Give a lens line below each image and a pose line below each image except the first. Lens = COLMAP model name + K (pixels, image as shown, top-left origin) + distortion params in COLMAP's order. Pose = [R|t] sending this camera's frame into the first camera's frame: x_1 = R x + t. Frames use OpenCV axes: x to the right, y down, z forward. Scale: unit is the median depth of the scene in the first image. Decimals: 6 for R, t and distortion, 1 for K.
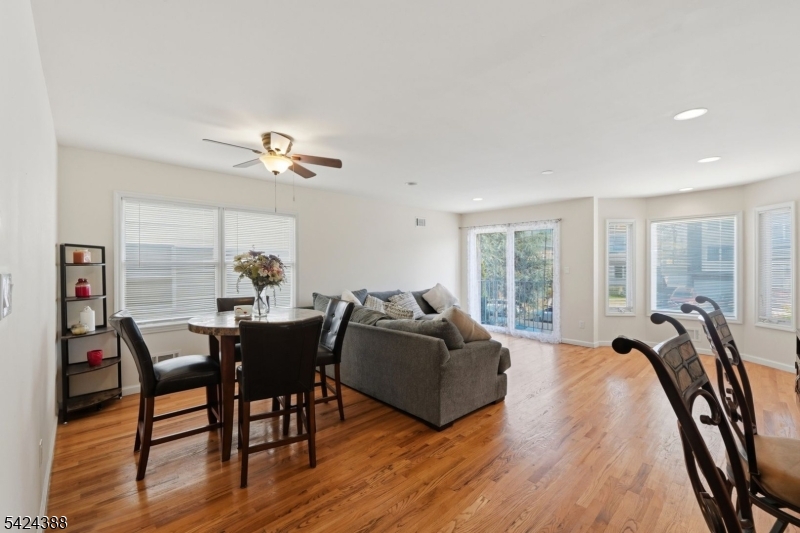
lens RADIAL K [[334.4, 0, 401.4], [0, 334.4, 268.6], [0, 0, 1]] dist [0.000980, -0.000001]
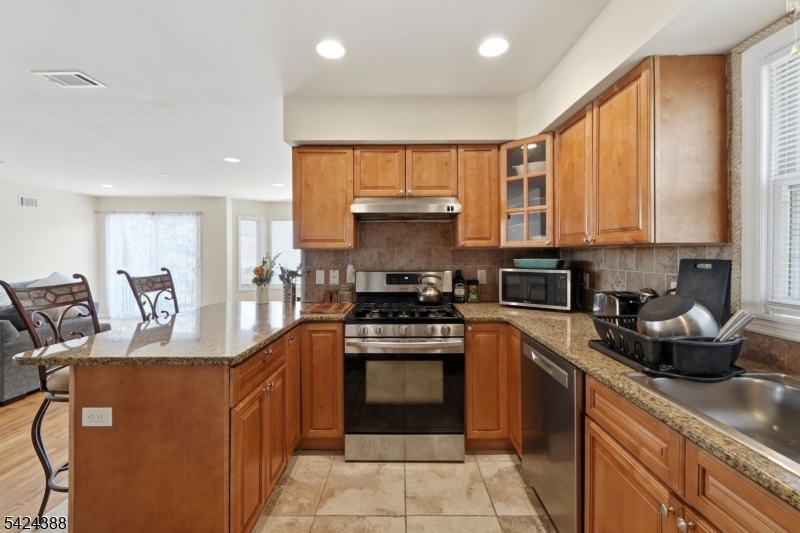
lens RADIAL K [[339.7, 0, 398.4], [0, 339.7, 254.3], [0, 0, 1]] dist [0.000508, 0.000166]
pose [[0.695748, -0.004019, 0.718275, 0.105610], [0.005545, 0.999985, 0.000224, 0.001754], [-0.718265, 0.003827, 0.695759, -0.337615]]
